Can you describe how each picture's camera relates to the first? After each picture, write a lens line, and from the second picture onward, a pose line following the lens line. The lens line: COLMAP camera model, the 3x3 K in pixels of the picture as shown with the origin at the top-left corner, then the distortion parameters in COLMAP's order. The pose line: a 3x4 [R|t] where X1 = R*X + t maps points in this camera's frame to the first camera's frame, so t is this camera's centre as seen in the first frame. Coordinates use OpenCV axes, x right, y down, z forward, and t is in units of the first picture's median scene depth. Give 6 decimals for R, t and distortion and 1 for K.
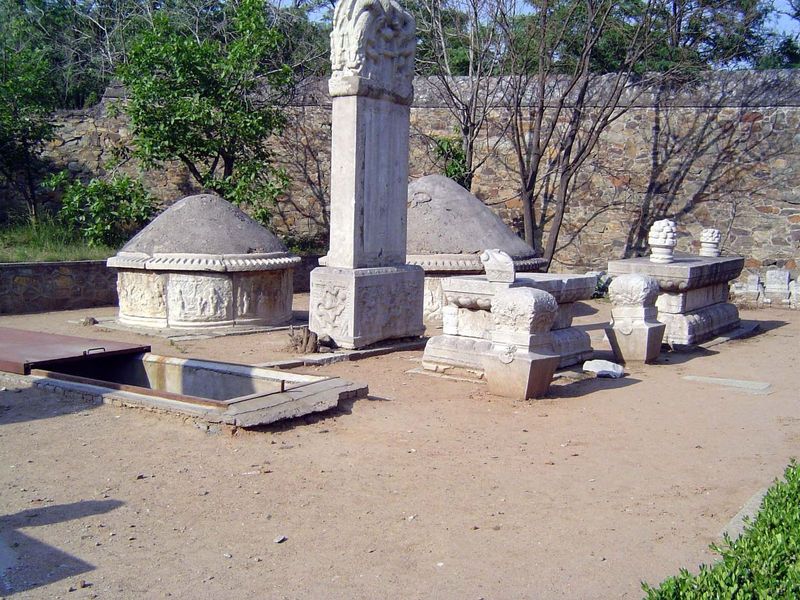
lens RADIAL K [[917.9, 0, 400.3], [0, 917.9, 297.2], [0, 0, 1]] dist [-0.129110, 0.000000]
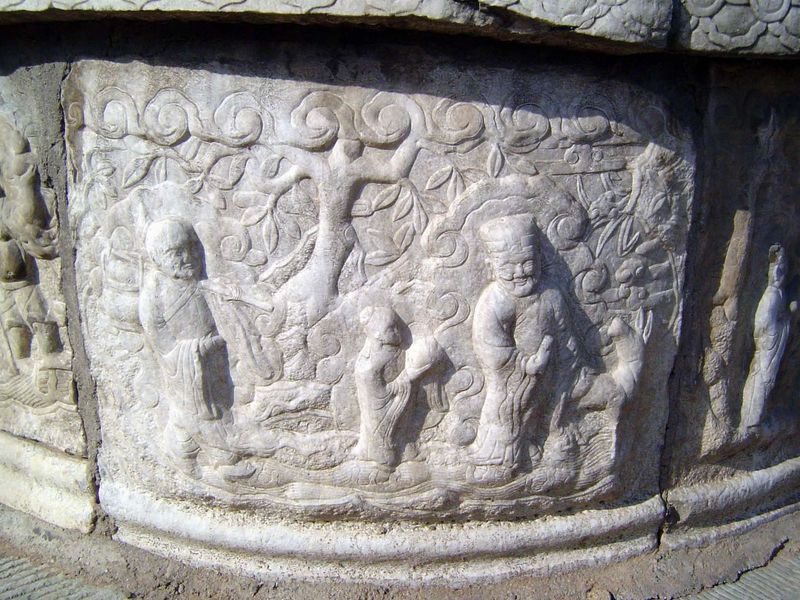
lens RADIAL K [[917.9, 0, 401.0], [0, 917.9, 300.9], [0, 0, 1]] dist [-0.129110, 0.000000]
pose [[0.989642, 0.054620, -0.132764, -0.203898], [-0.027941, 0.980392, 0.195067, -0.020297], [0.140815, -0.189336, 0.971763, 0.901558]]
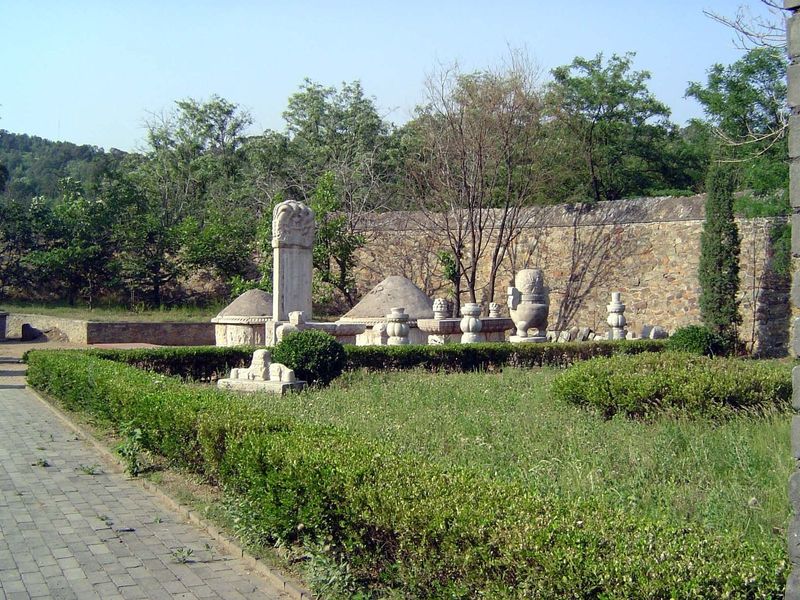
lens RADIAL K [[917.9, 0, 398.5], [0, 917.9, 301.7], [0, 0, 1]] dist [-0.129110, 0.000000]
pose [[0.908357, -0.010219, -0.418070, 1.084227], [-0.026215, 0.996344, -0.081314, 0.090551], [0.417372, 0.084822, 0.904768, -0.887326]]
